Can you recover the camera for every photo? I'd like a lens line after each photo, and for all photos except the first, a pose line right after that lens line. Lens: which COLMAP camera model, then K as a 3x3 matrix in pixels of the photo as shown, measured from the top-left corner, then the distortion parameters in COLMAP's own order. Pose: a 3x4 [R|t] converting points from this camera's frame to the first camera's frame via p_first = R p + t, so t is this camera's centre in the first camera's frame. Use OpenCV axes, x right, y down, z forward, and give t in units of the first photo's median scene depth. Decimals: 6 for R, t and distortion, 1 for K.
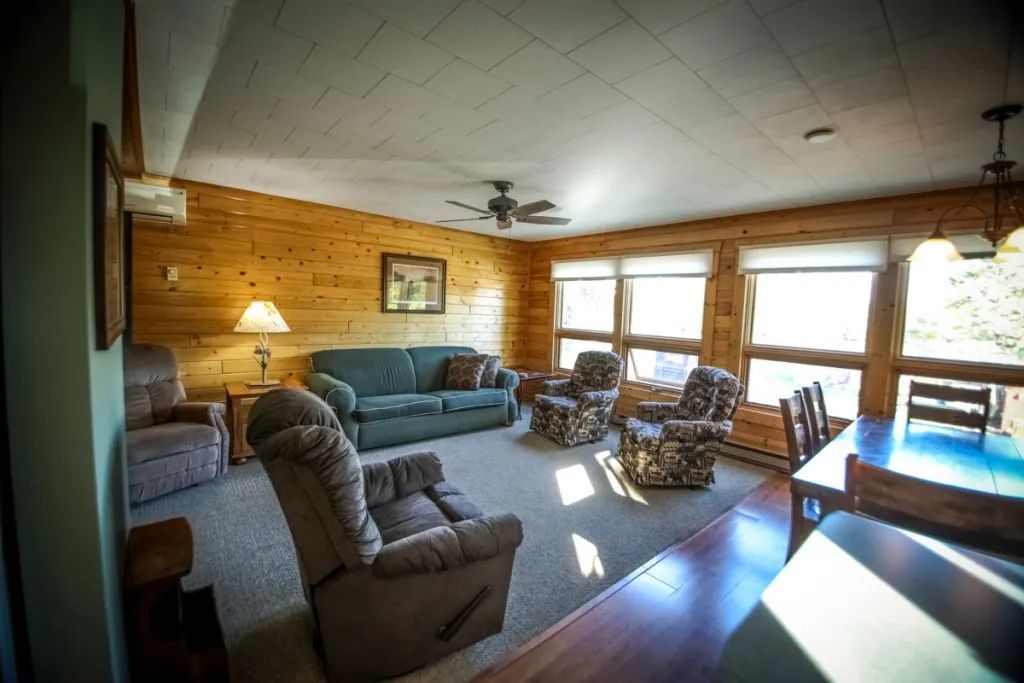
lens RADIAL K [[412.8, 0, 508.7], [0, 412.8, 338.6], [0, 0, 1]] dist [-0.026160, -0.007493]
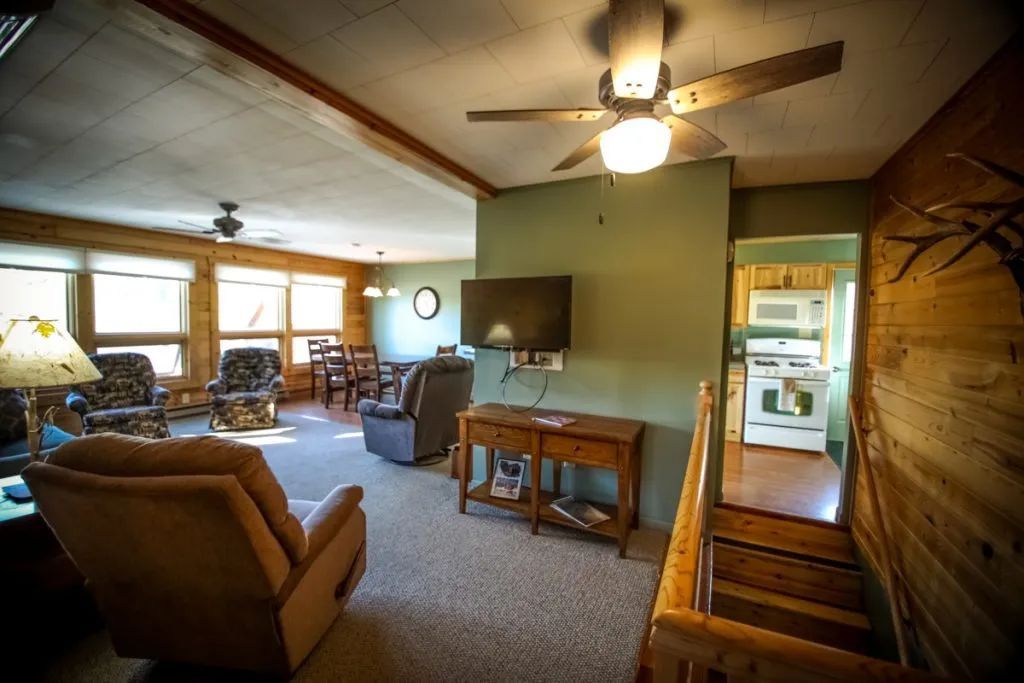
lens RADIAL K [[412.8, 0, 508.7], [0, 412.8, 338.6], [0, 0, 1]] dist [-0.026160, -0.007493]
pose [[-0.384626, -0.095329, 0.918137, -1.126440], [0.031542, 0.992715, 0.116286, -0.093943], [-0.922533, 0.073686, -0.378817, 0.603648]]
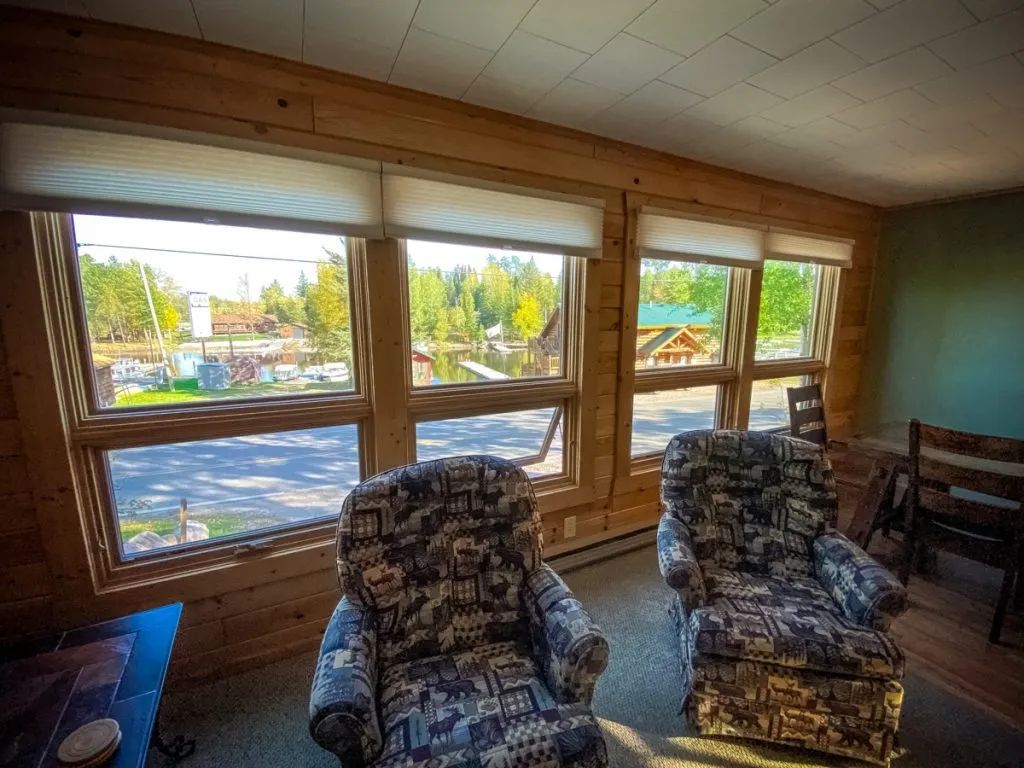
lens RADIAL K [[407.9, 0, 507.4], [0, 407.9, 384.7], [0, 0, 1]] dist [0.040841, -0.033418]
pose [[0.228888, -0.193627, 0.954001, -0.067015], [0.075756, 0.980589, 0.180848, -0.098168], [-0.970501, 0.030878, 0.239113, 1.033522]]
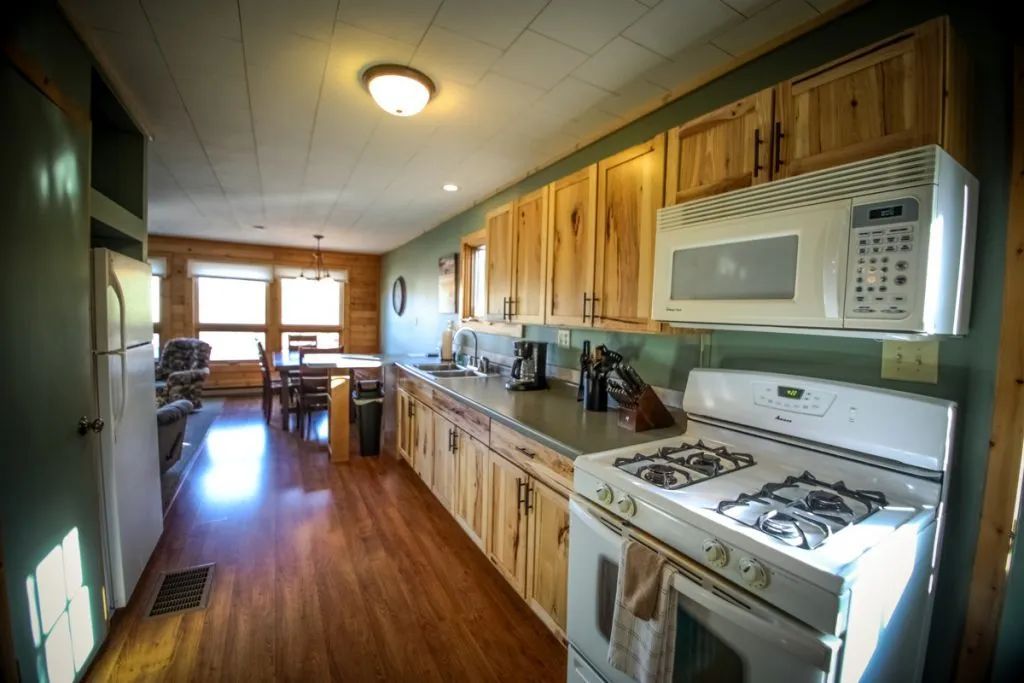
lens RADIAL K [[412.8, 0, 508.7], [0, 412.8, 338.6], [0, 0, 1]] dist [-0.026160, -0.007493]
pose [[0.191709, -0.087280, 0.977563, -0.687081], [0.046916, 0.995714, 0.079700, 0.005638], [-0.980330, 0.030584, 0.194982, -0.445747]]
